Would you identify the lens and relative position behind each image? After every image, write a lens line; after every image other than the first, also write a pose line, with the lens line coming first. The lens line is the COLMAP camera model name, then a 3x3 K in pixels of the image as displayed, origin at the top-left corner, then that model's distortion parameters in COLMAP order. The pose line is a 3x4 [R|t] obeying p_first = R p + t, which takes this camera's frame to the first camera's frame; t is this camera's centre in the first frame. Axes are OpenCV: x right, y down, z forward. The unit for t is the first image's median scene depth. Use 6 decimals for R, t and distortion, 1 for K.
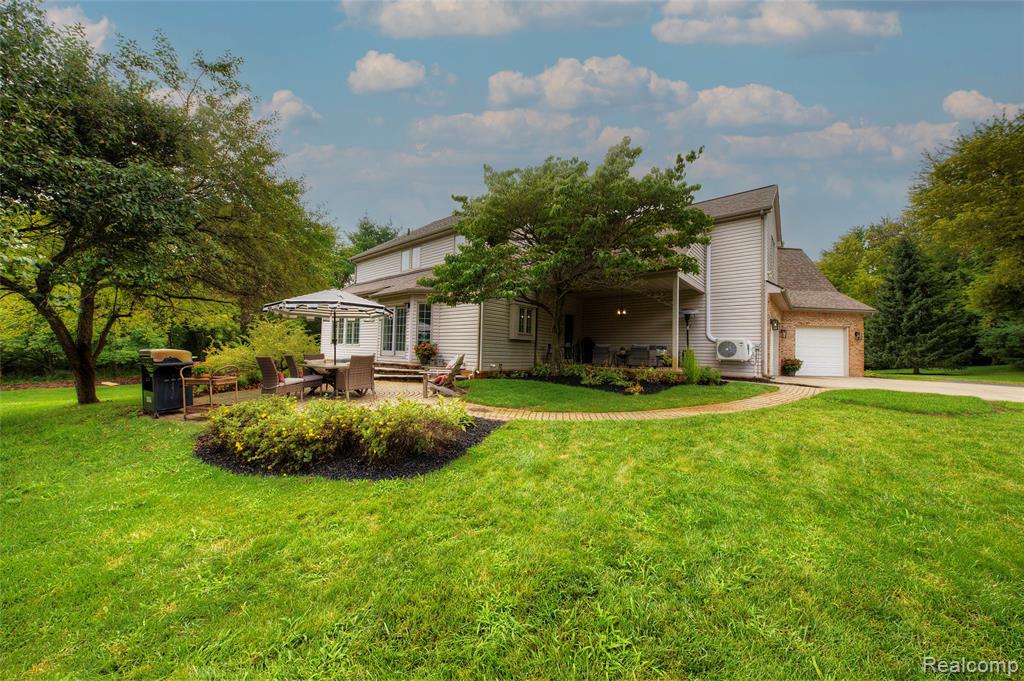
lens RADIAL K [[349.4, 0, 510.2], [0, 349.4, 341.2], [0, 0, 1]] dist [-0.017913, -0.000388]
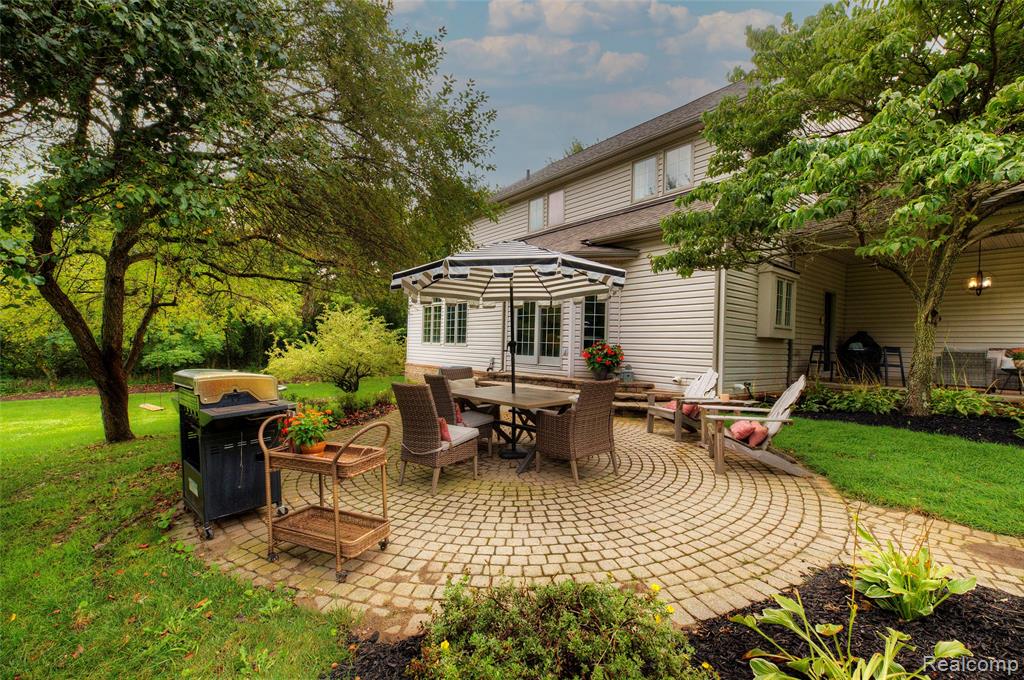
lens RADIAL K [[461.1, 0, 515.6], [0, 461.1, 346.9], [0, 0, 1]] dist [-0.004860, -0.001037]
pose [[0.976108, 0.001374, -0.217282, -0.208750], [0.003734, 0.999726, 0.023095, -0.007802], [0.217254, -0.023355, 0.975836, 0.206147]]
